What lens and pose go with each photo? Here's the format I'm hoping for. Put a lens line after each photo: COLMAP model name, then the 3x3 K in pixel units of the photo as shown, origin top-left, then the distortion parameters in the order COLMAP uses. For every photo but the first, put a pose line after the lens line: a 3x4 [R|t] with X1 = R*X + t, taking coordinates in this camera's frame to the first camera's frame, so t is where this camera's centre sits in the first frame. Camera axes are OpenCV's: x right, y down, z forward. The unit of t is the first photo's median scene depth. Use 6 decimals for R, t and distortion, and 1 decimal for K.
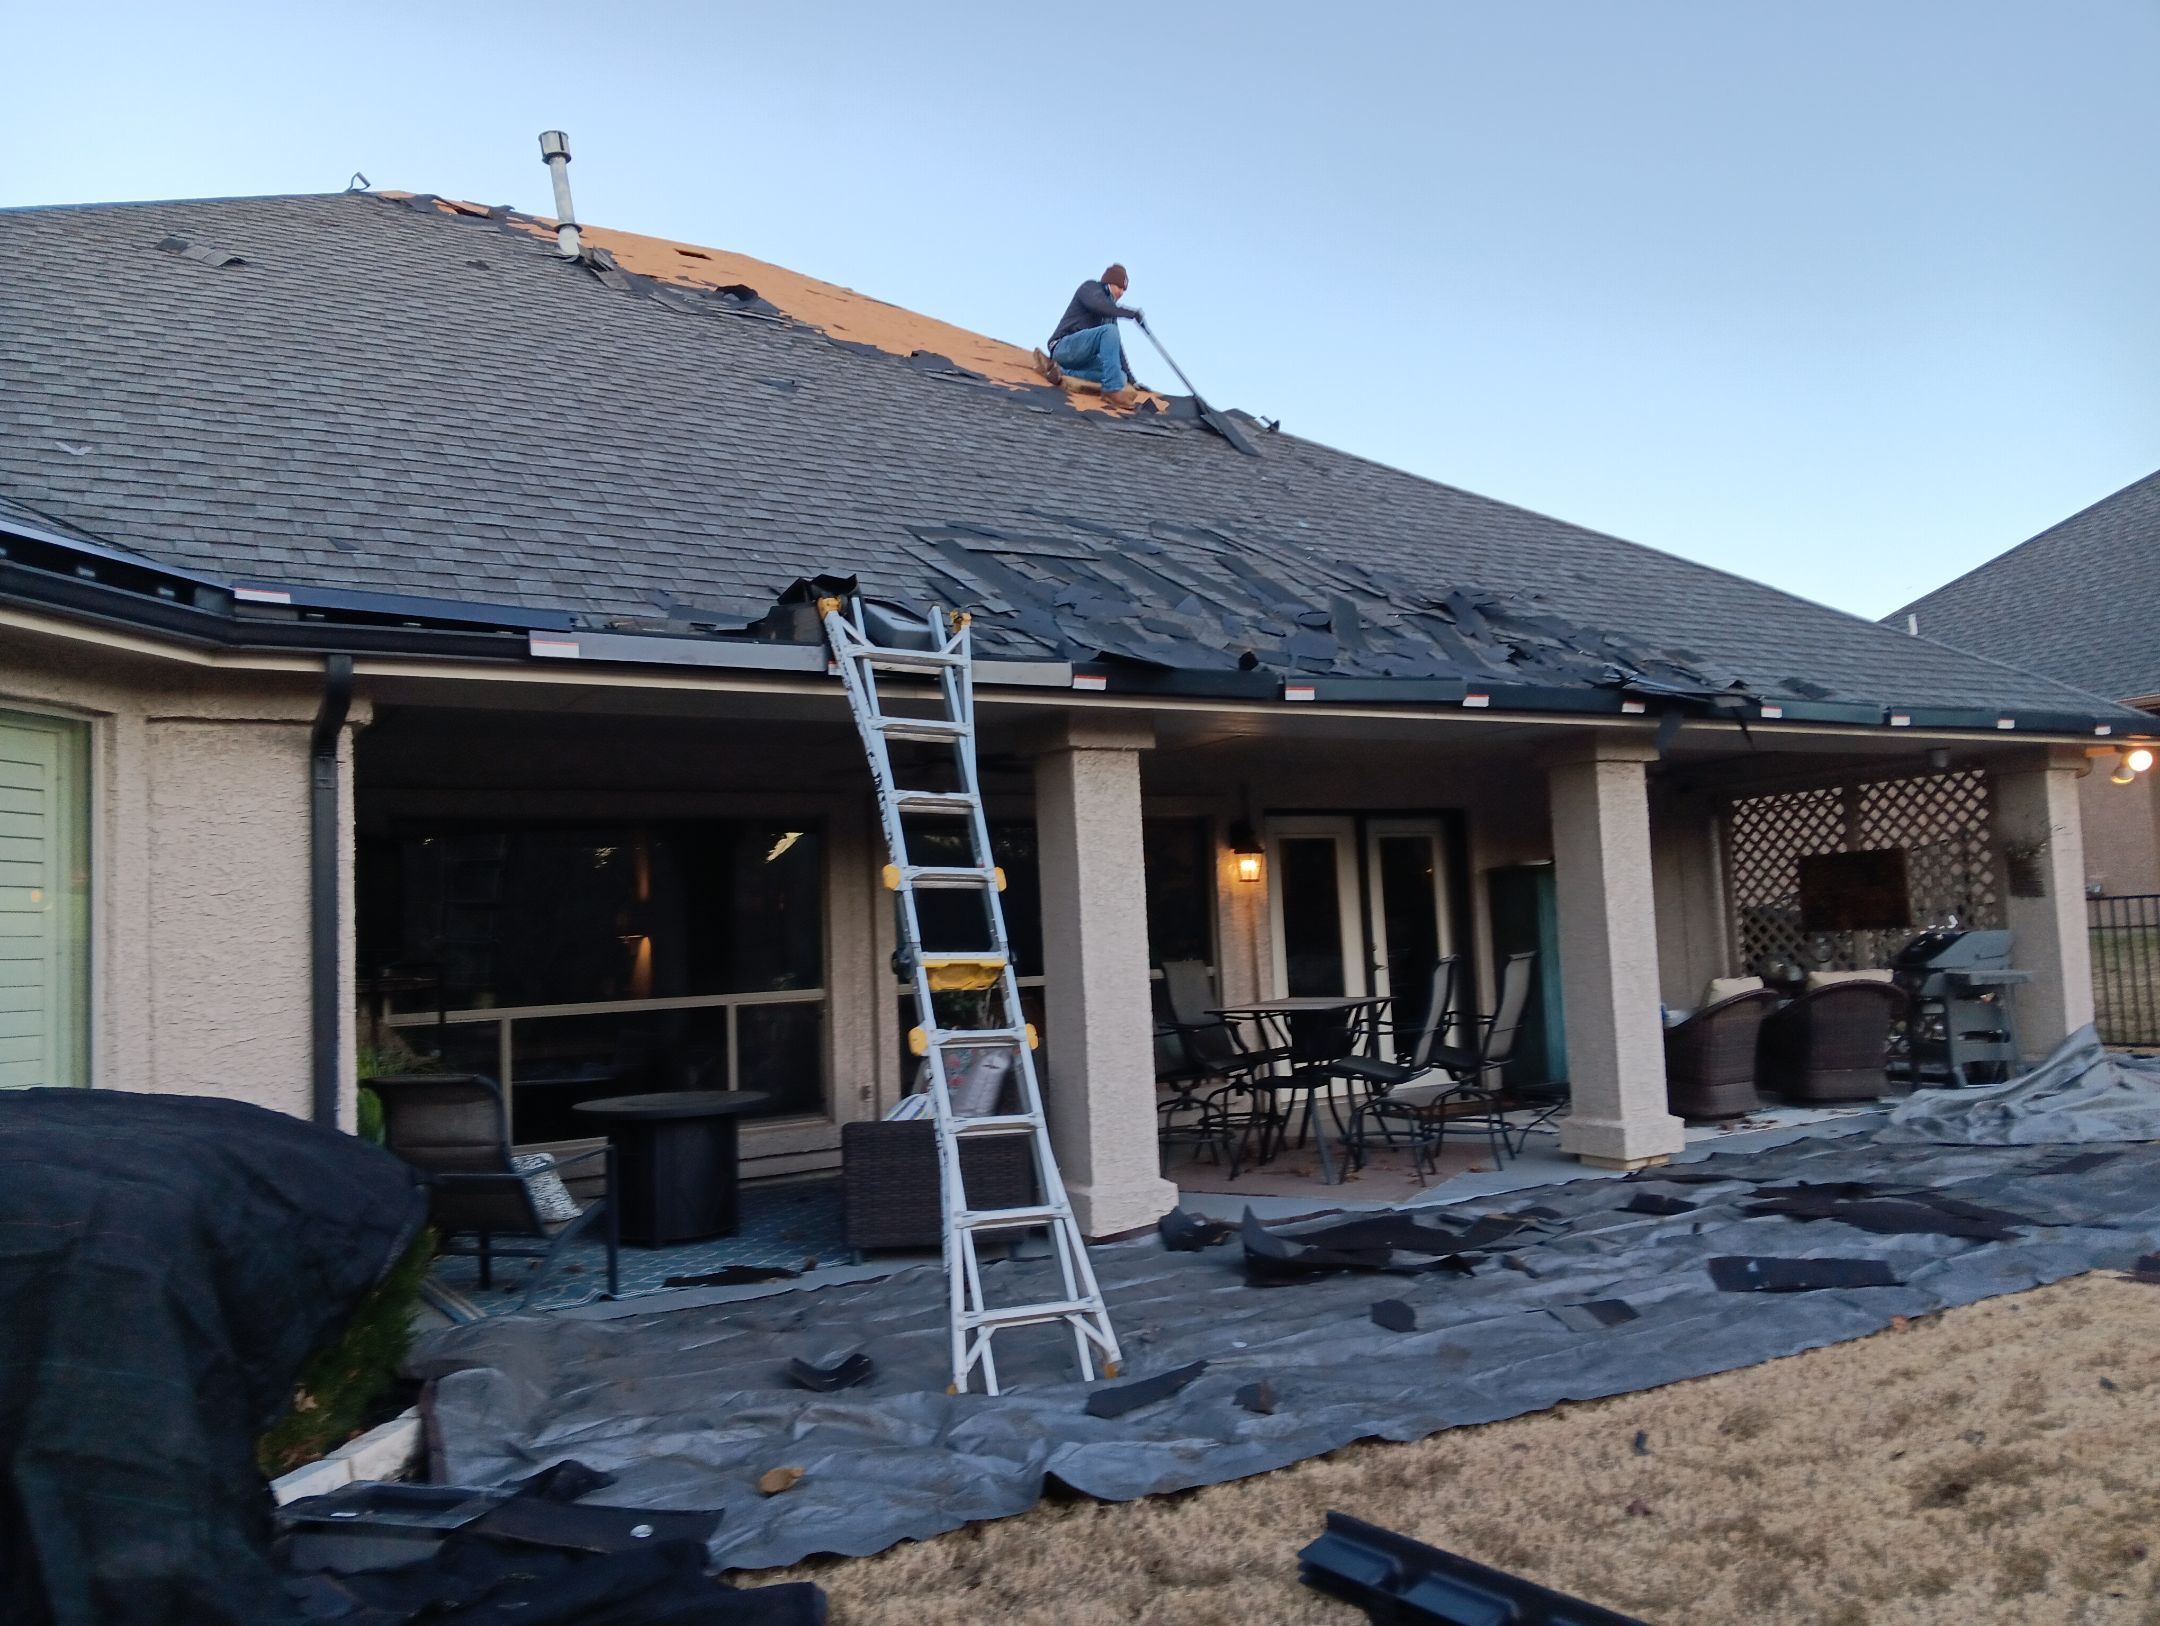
lens RADIAL K [[1639.7, 0, 1030.0], [0, 1639.7, 816.6], [0, 0, 1]] dist [0.085930, -0.139194]
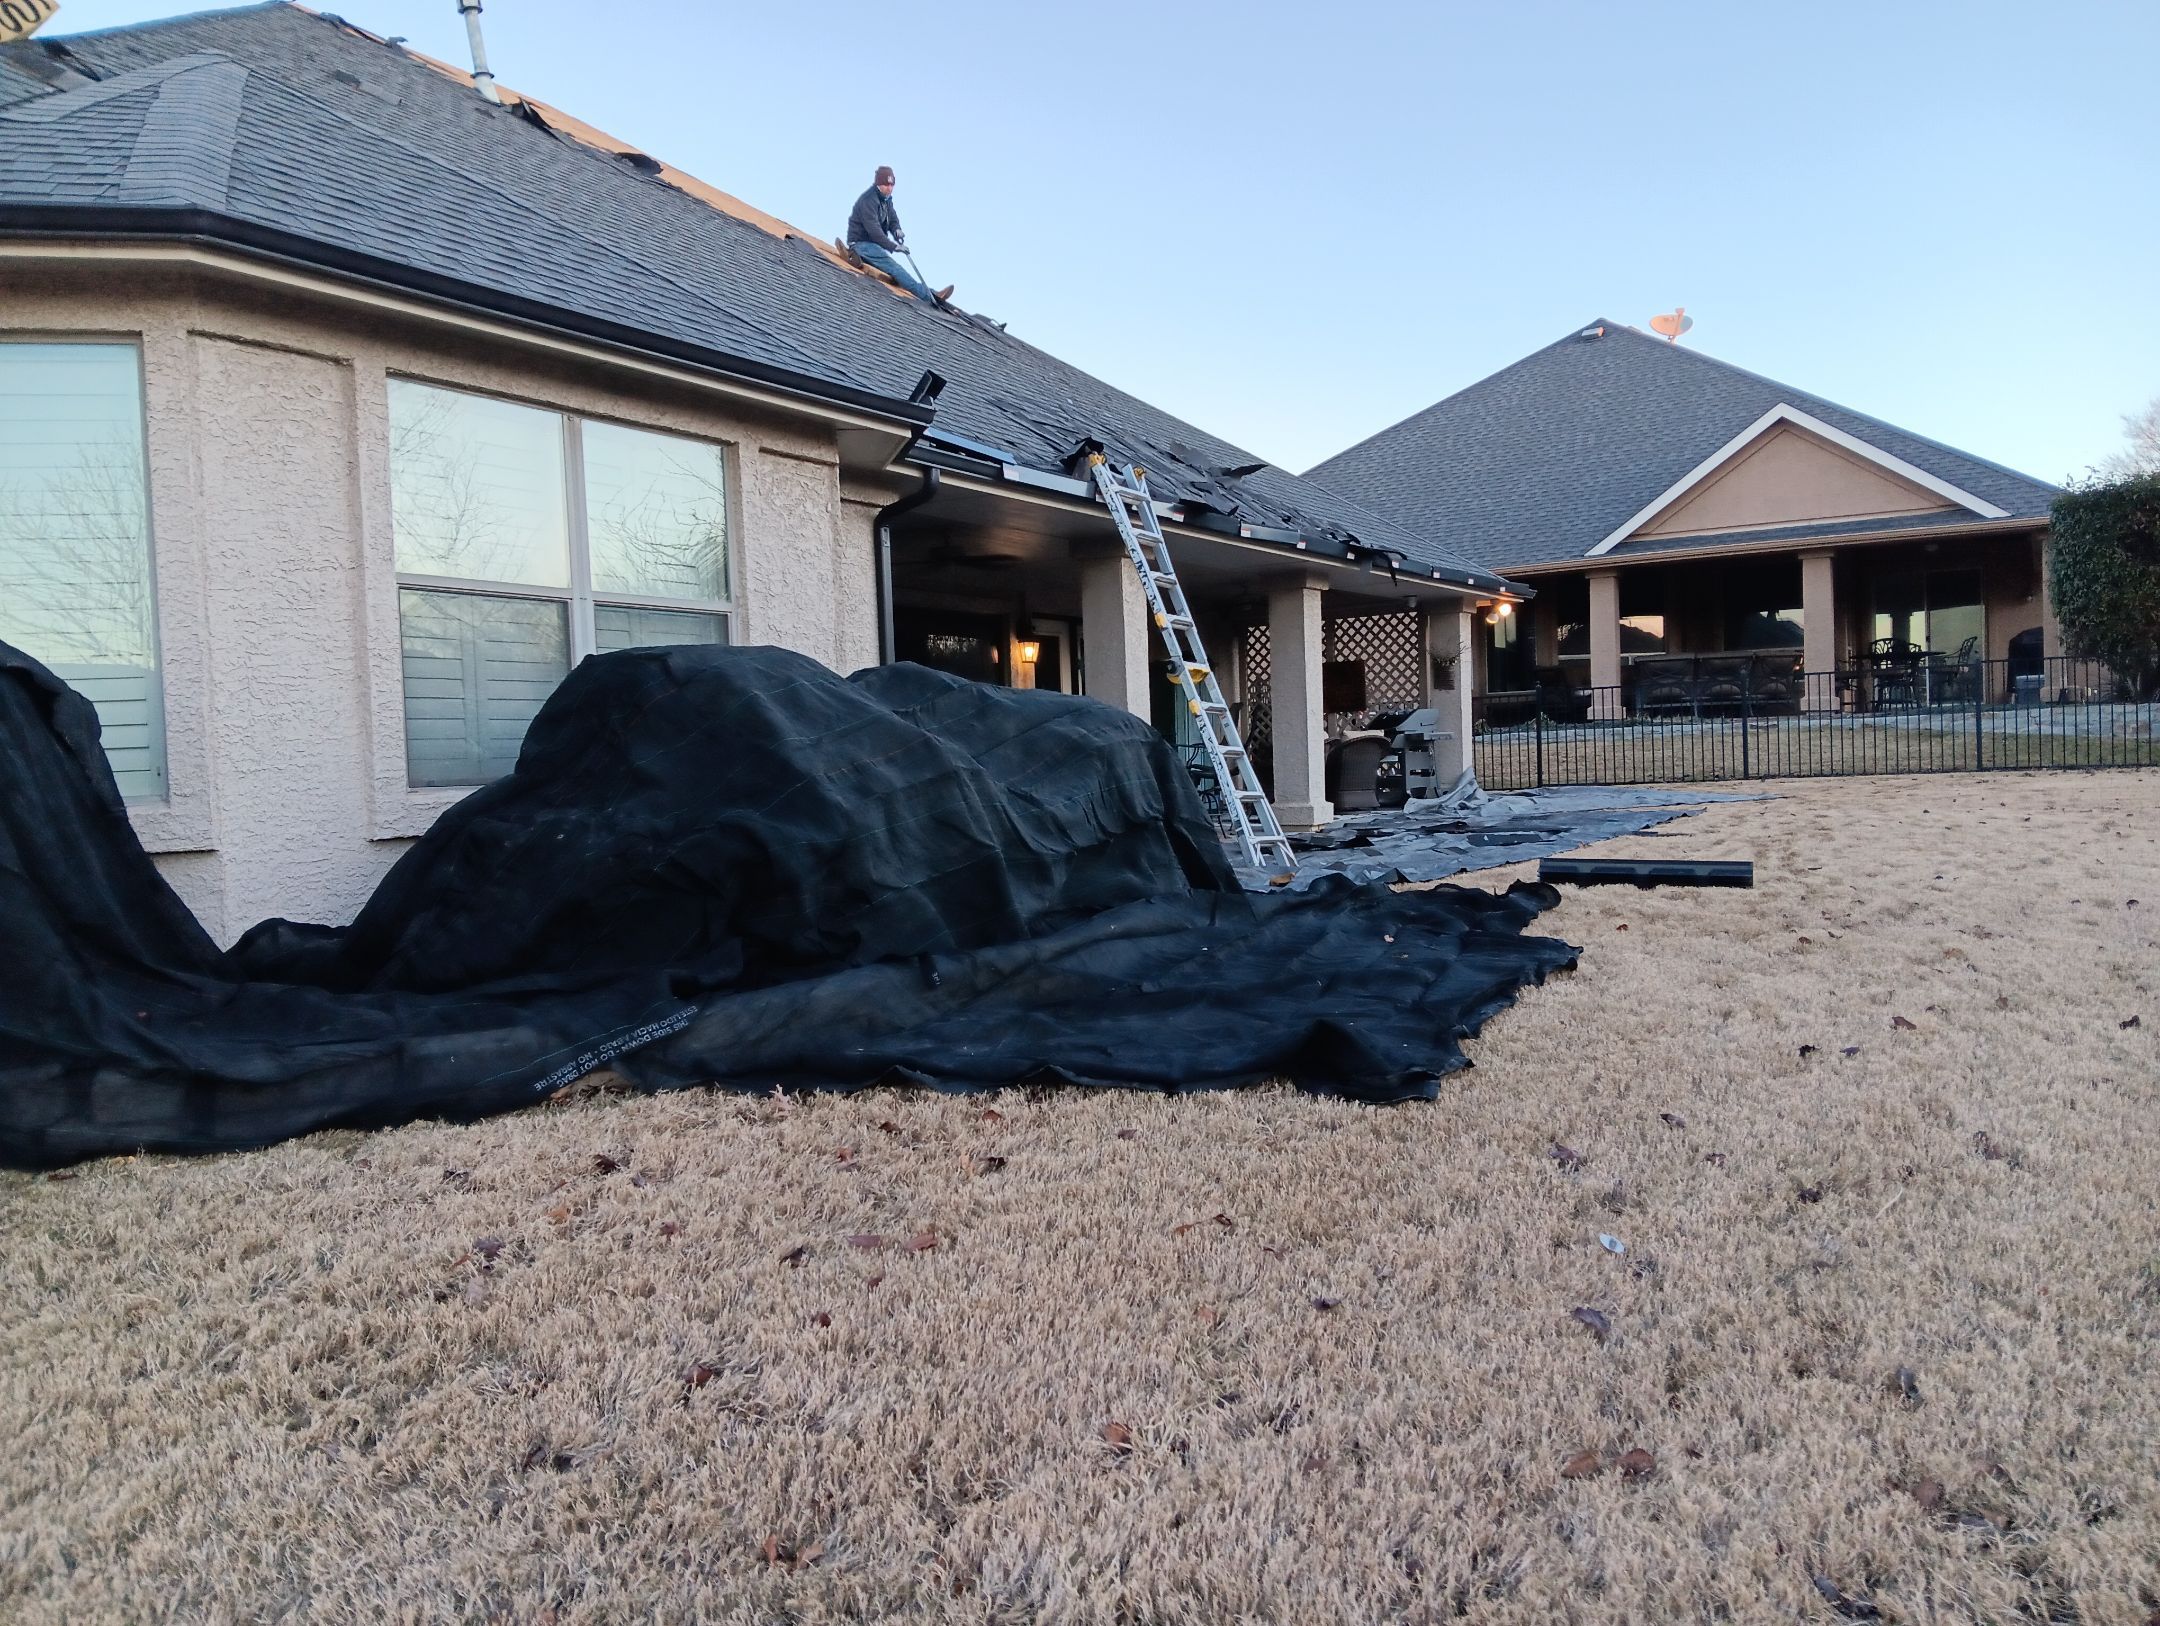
lens RADIAL K [[1614.6, 0, 1030.3], [0, 1614.6, 835.7], [0, 0, 1]] dist [0.050129, -0.090745]
pose [[0.892785, -0.006788, 0.450431, -0.467187], [-0.042193, 0.994231, 0.098614, 0.048009], [-0.448502, -0.107046, 0.887348, -0.247839]]
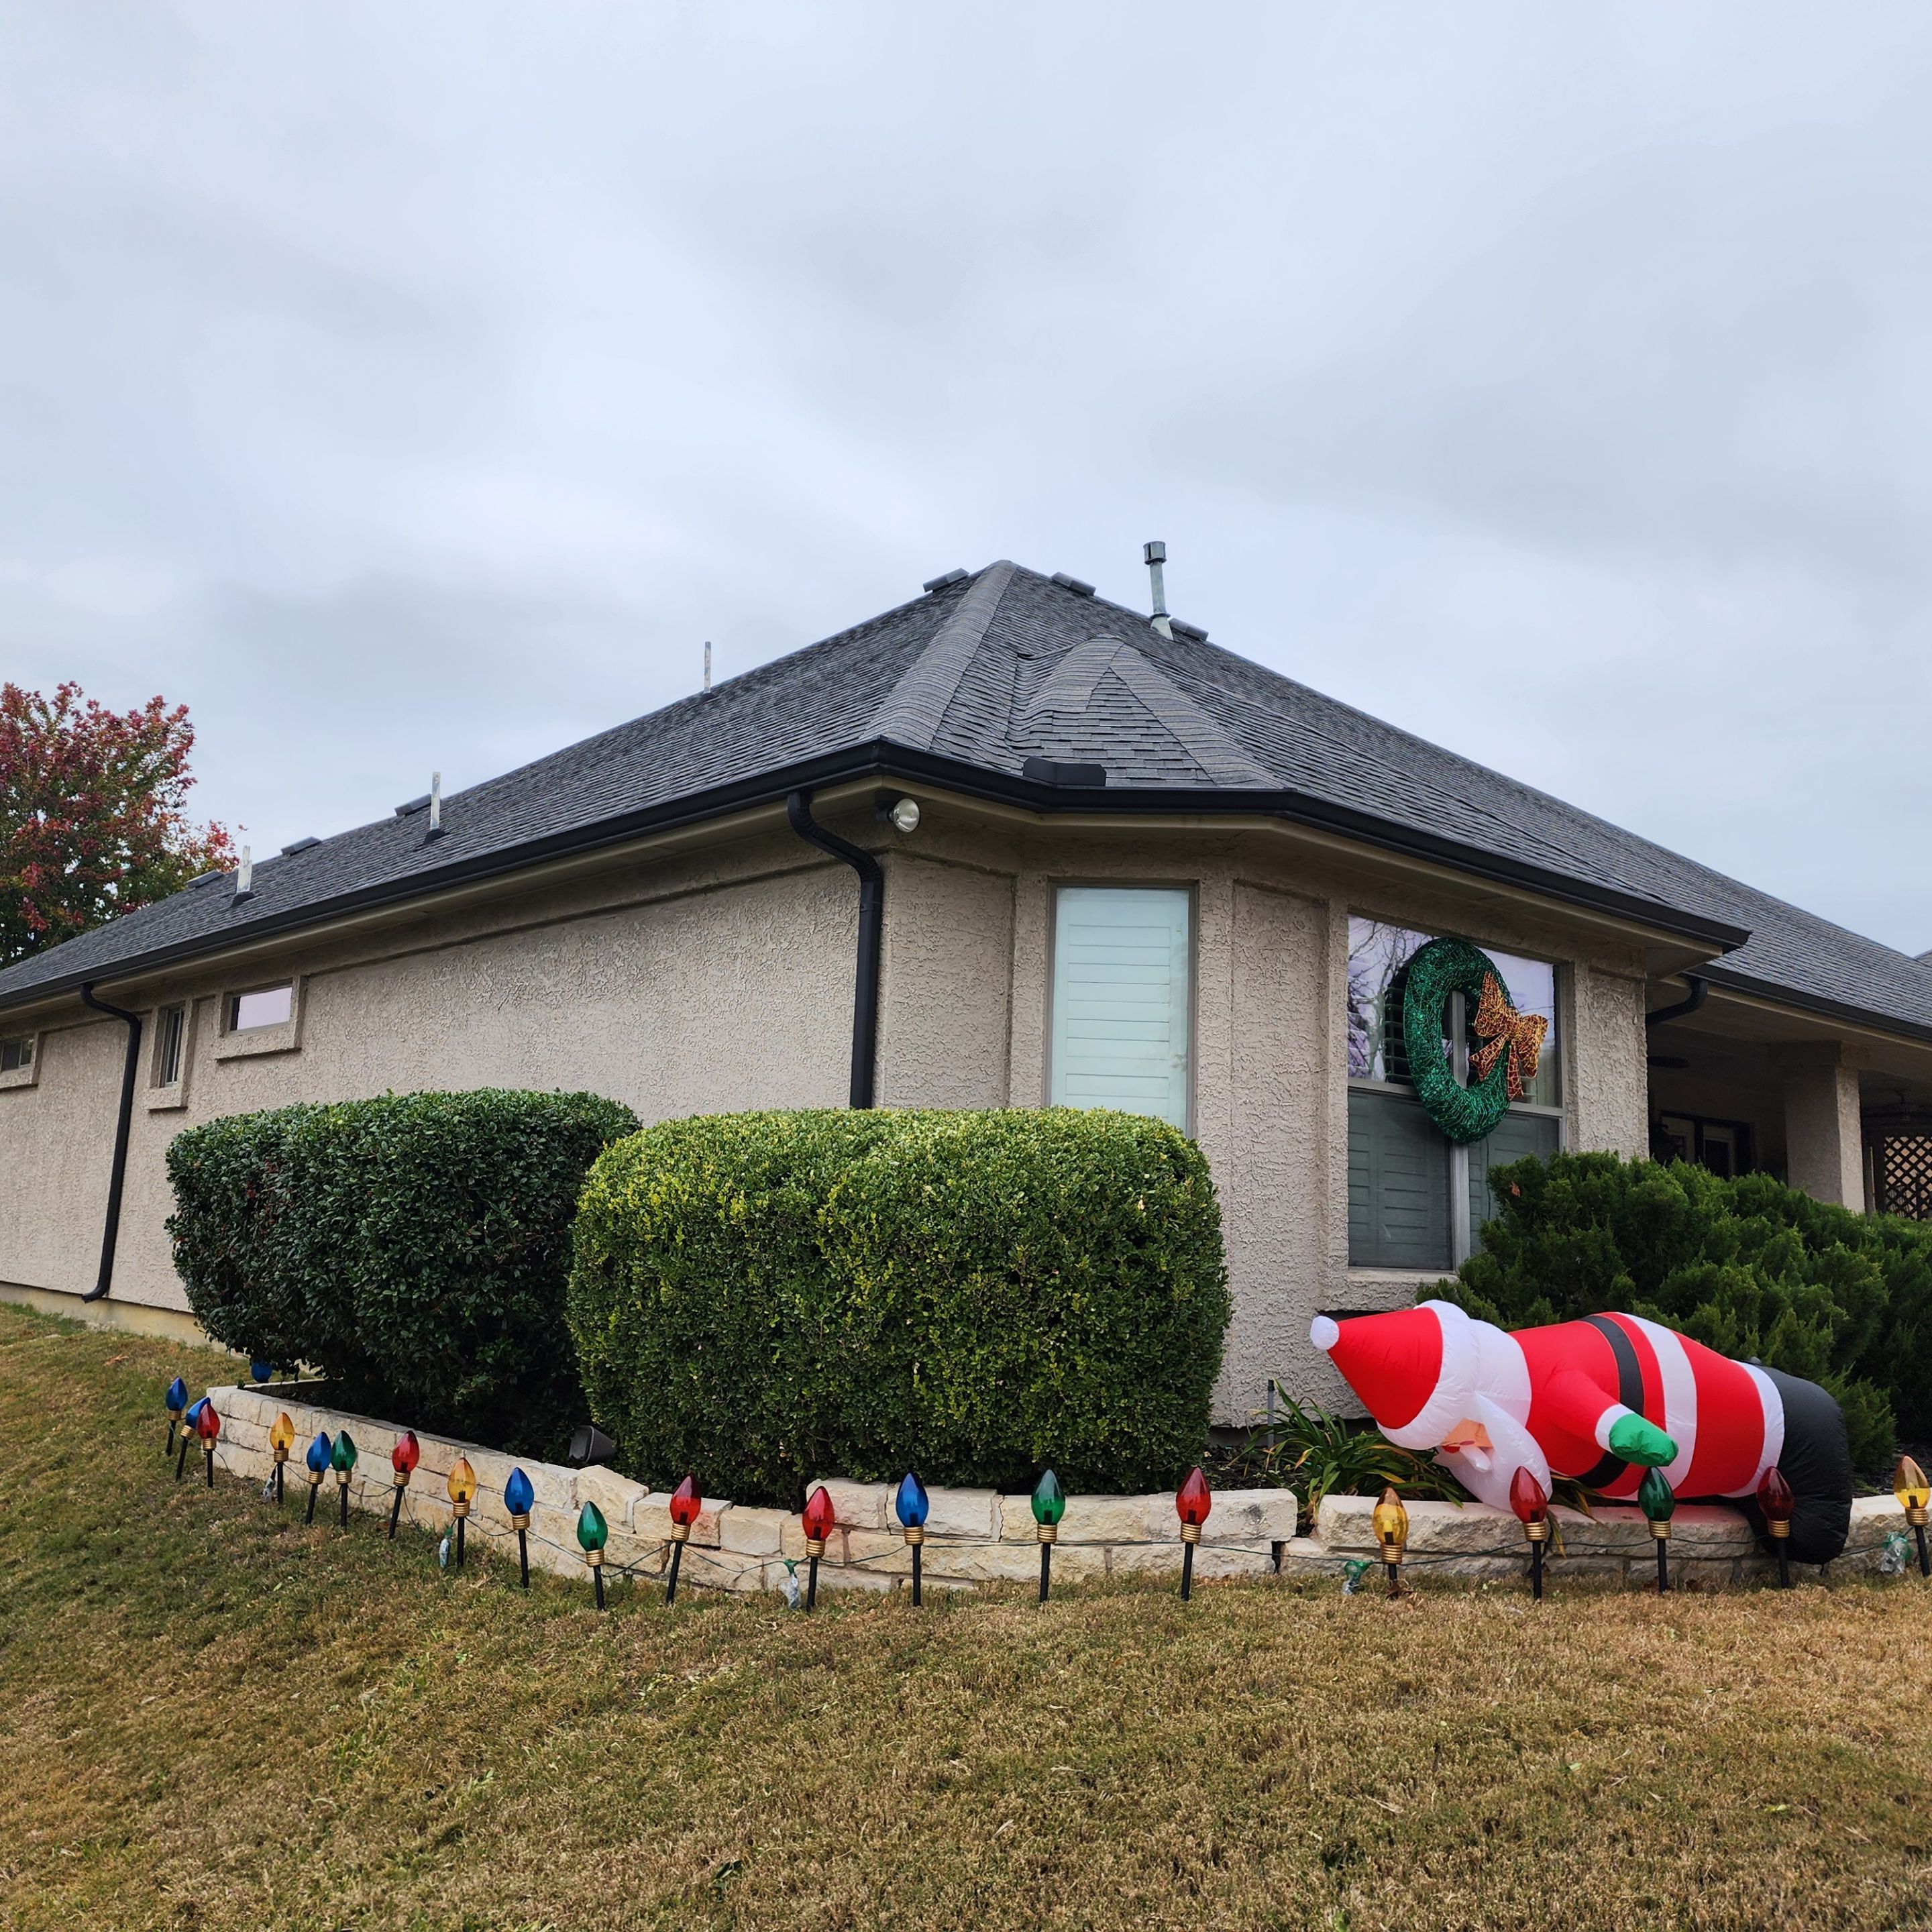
lens RADIAL K [[1674.2, 0, 960.2], [0, 1674.2, 1000.4], [0, 0, 1]] dist [0.050278, 0.001520]
pose [[0.980405, 0.107934, 0.164793, -0.641230], [-0.098395, 0.993022, -0.065013, 0.050181], [-0.170660, 0.047524, 0.984183, -0.271589]]
